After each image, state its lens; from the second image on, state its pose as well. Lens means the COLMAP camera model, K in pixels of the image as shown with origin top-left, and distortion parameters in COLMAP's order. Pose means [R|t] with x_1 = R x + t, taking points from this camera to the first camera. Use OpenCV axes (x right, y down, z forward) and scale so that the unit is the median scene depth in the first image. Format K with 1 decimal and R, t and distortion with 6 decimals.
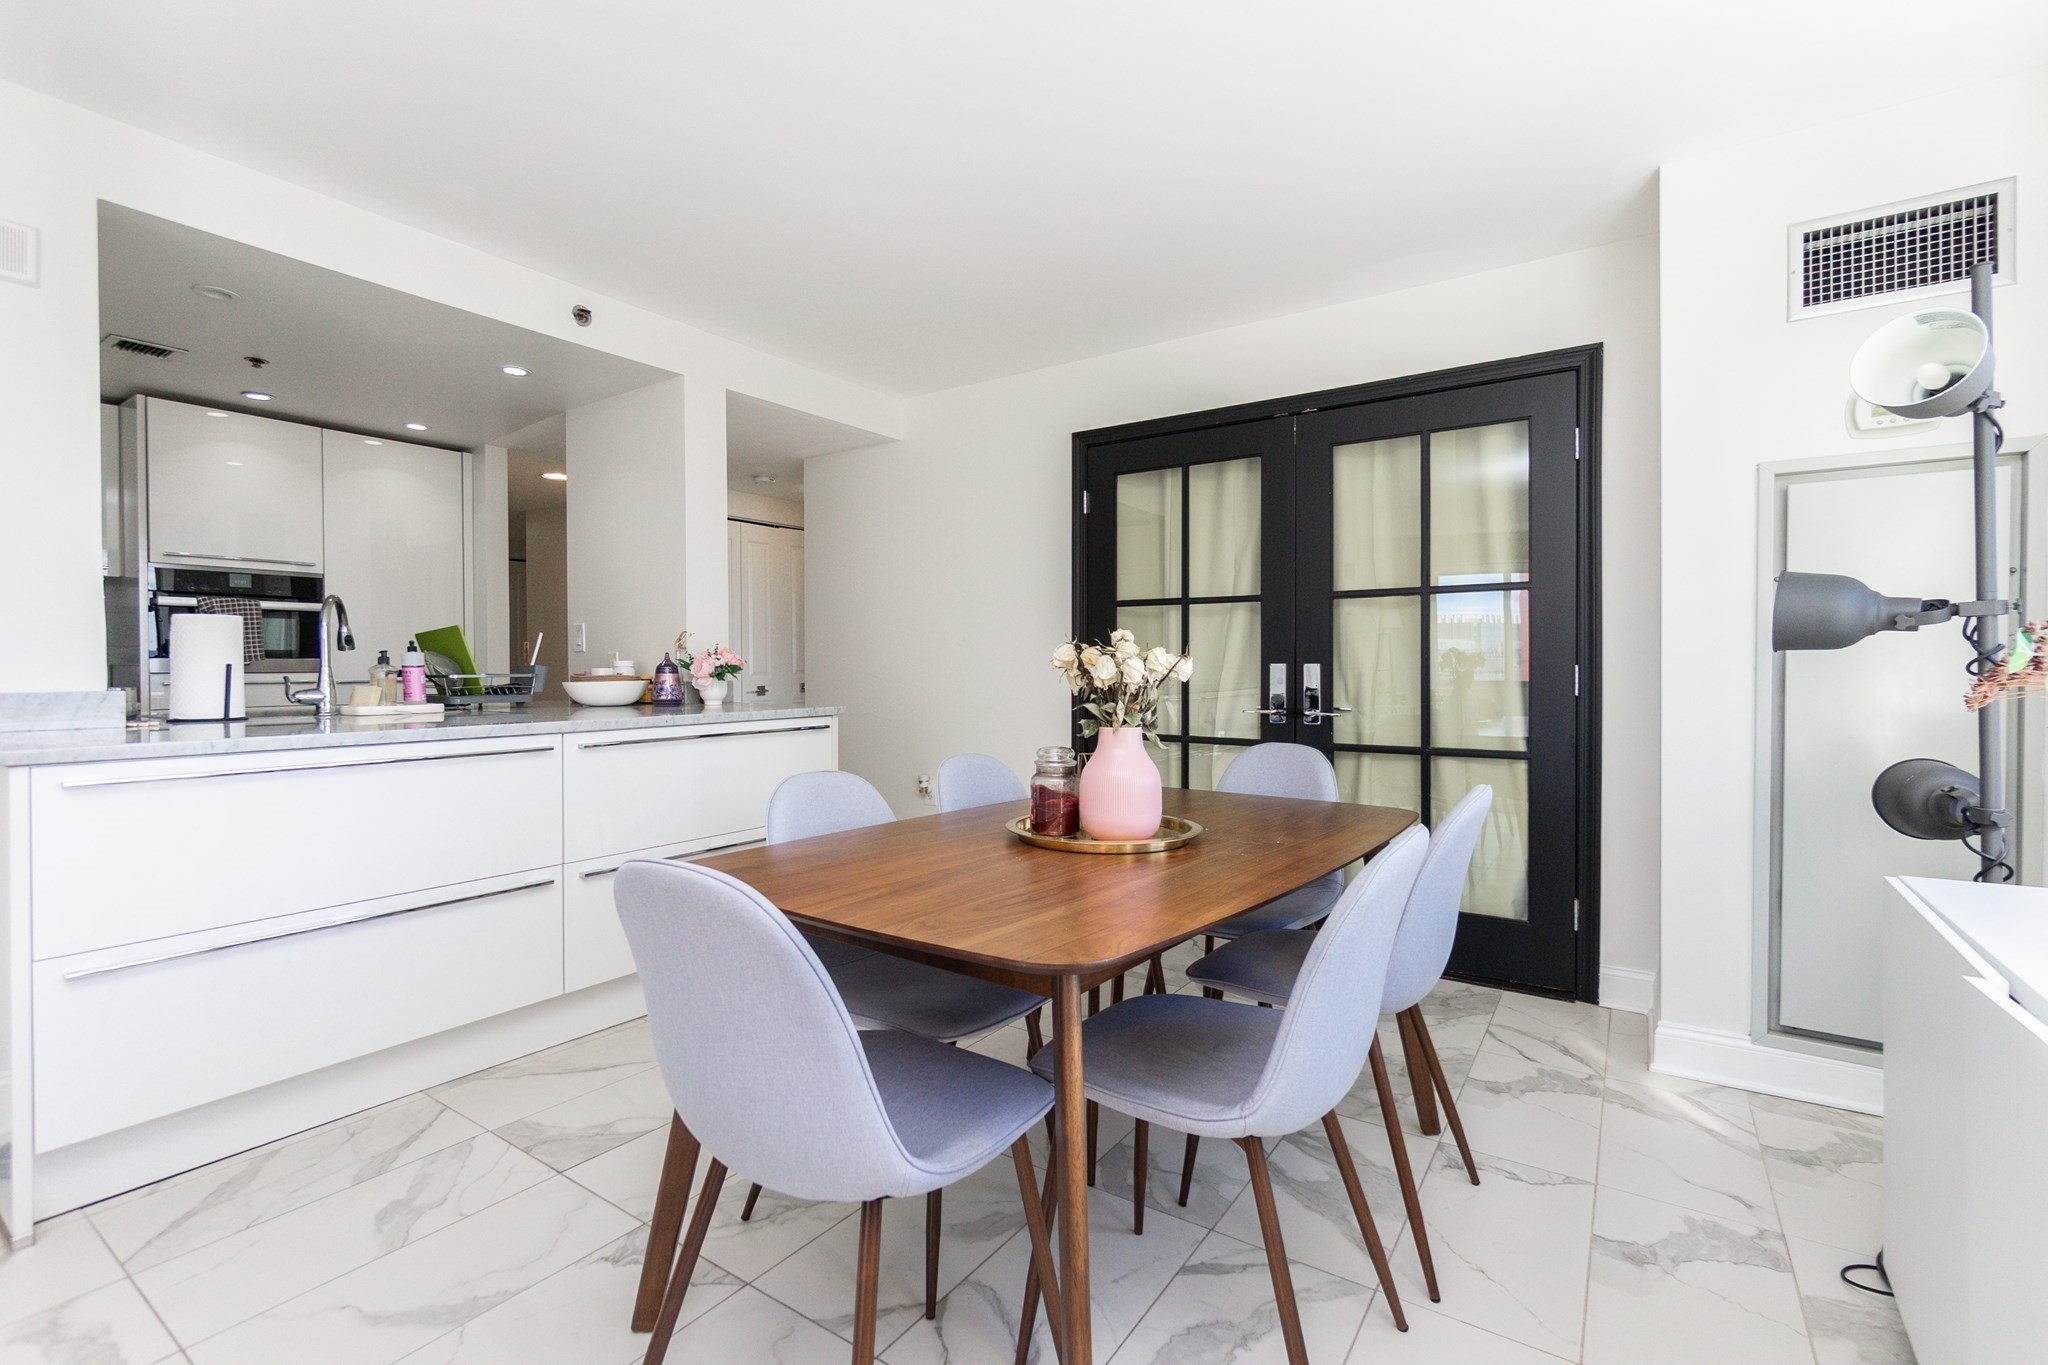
lens RADIAL K [[895.0, 0, 1025.2], [0, 895.0, 672.0], [0, 0, 1]] dist [0.008028, -0.000215]
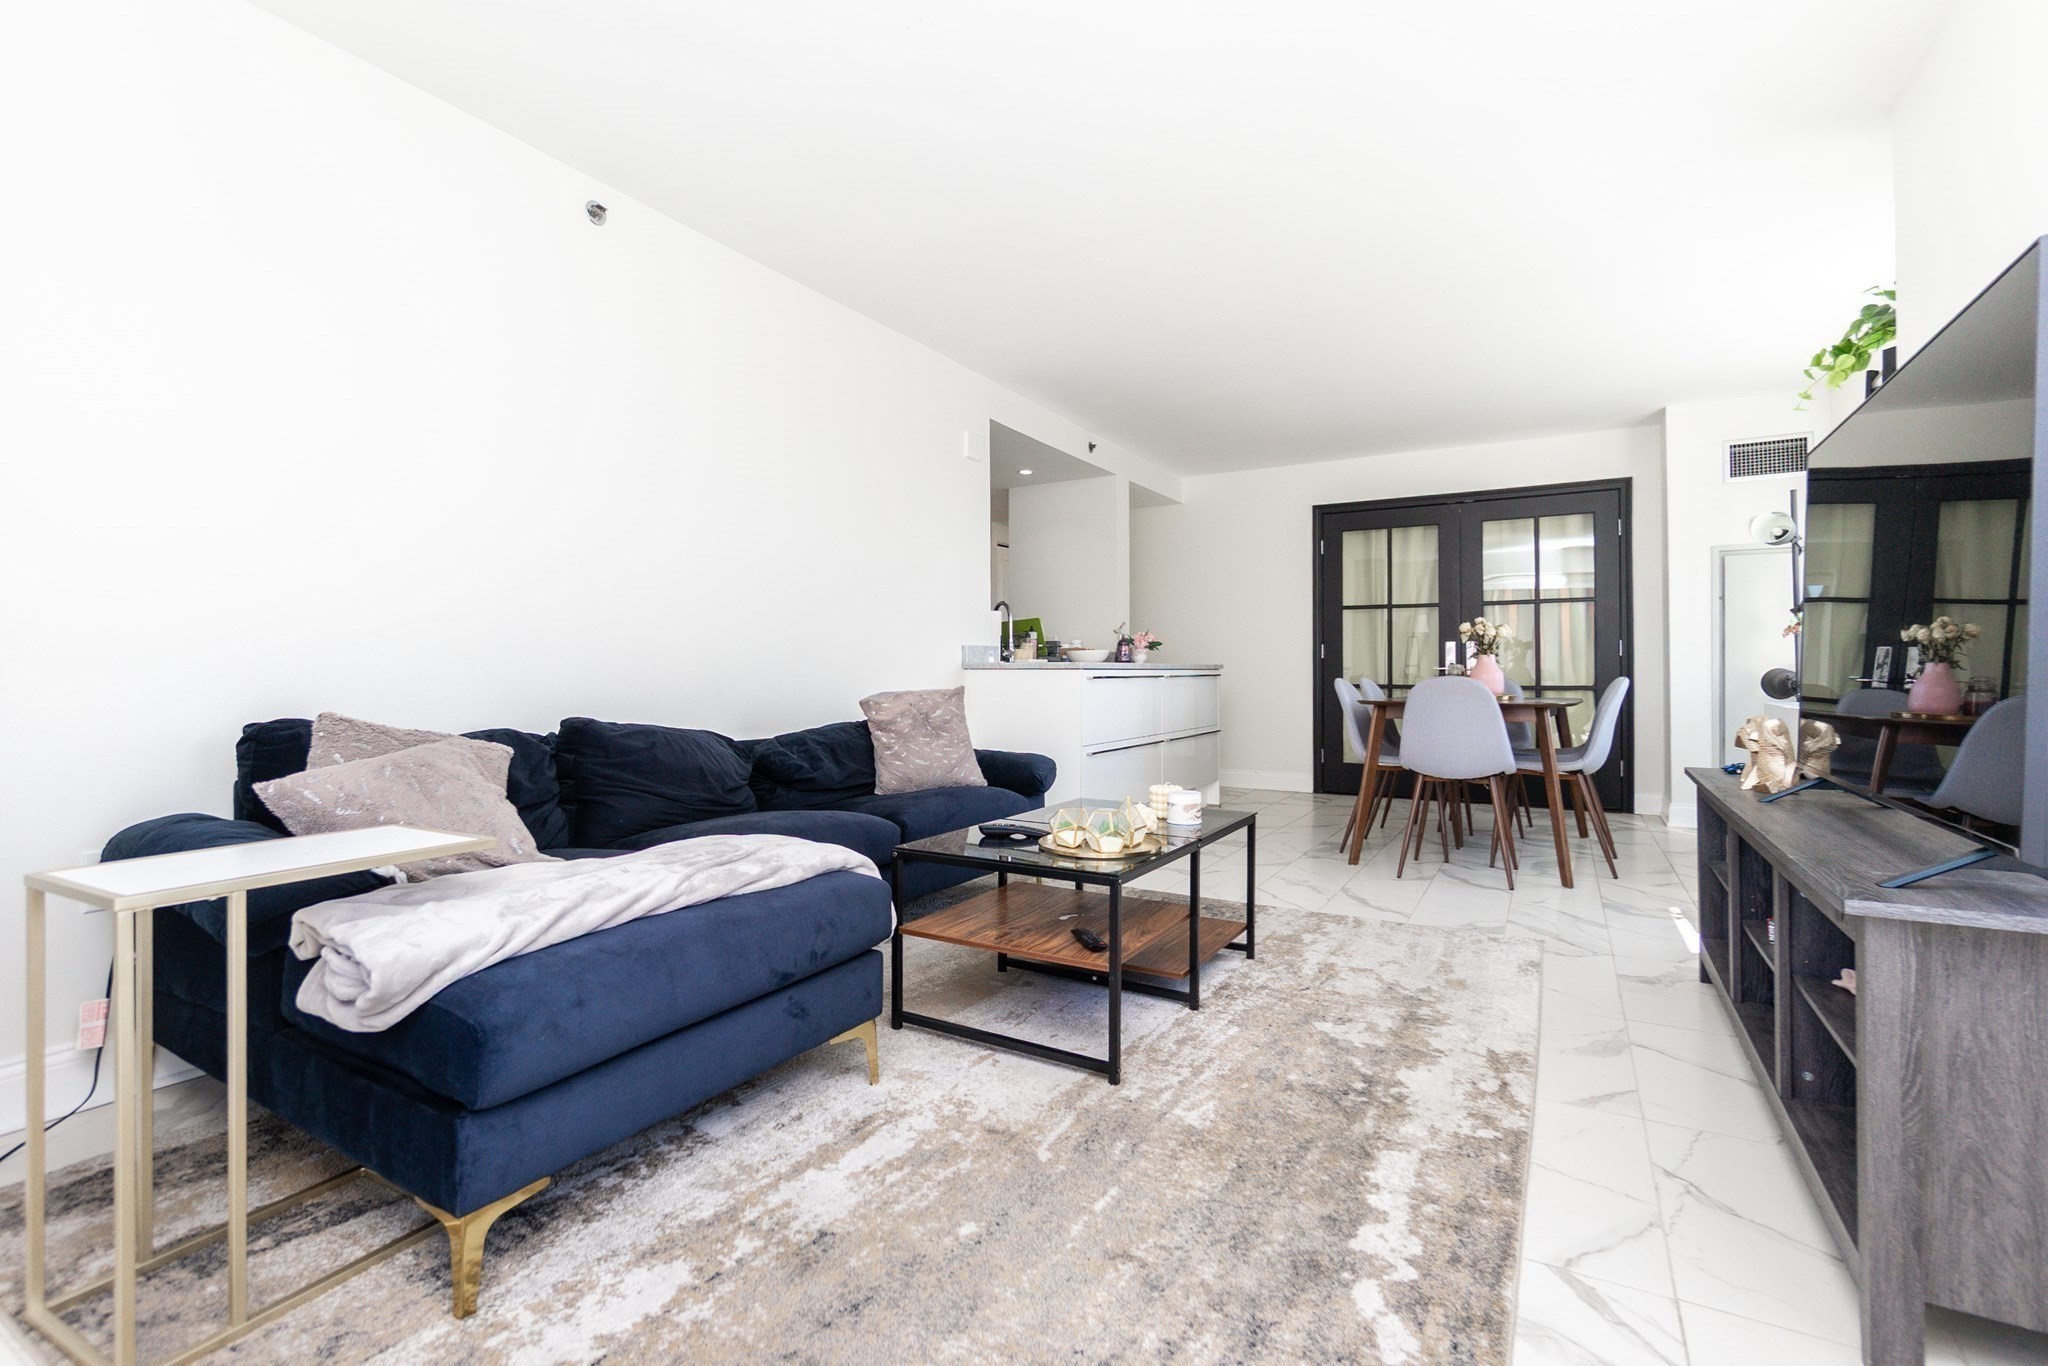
lens RADIAL K [[877.9, 0, 1059.2], [0, 877.9, 660.4], [0, 0, 1]] dist [0.001914, 0.000066]
pose [[0.997135, 0.000800, 0.075635, -0.640306], [0.000834, 0.999767, -0.021566, 0.065163], [-0.075635, 0.021567, 0.996902, -0.692576]]
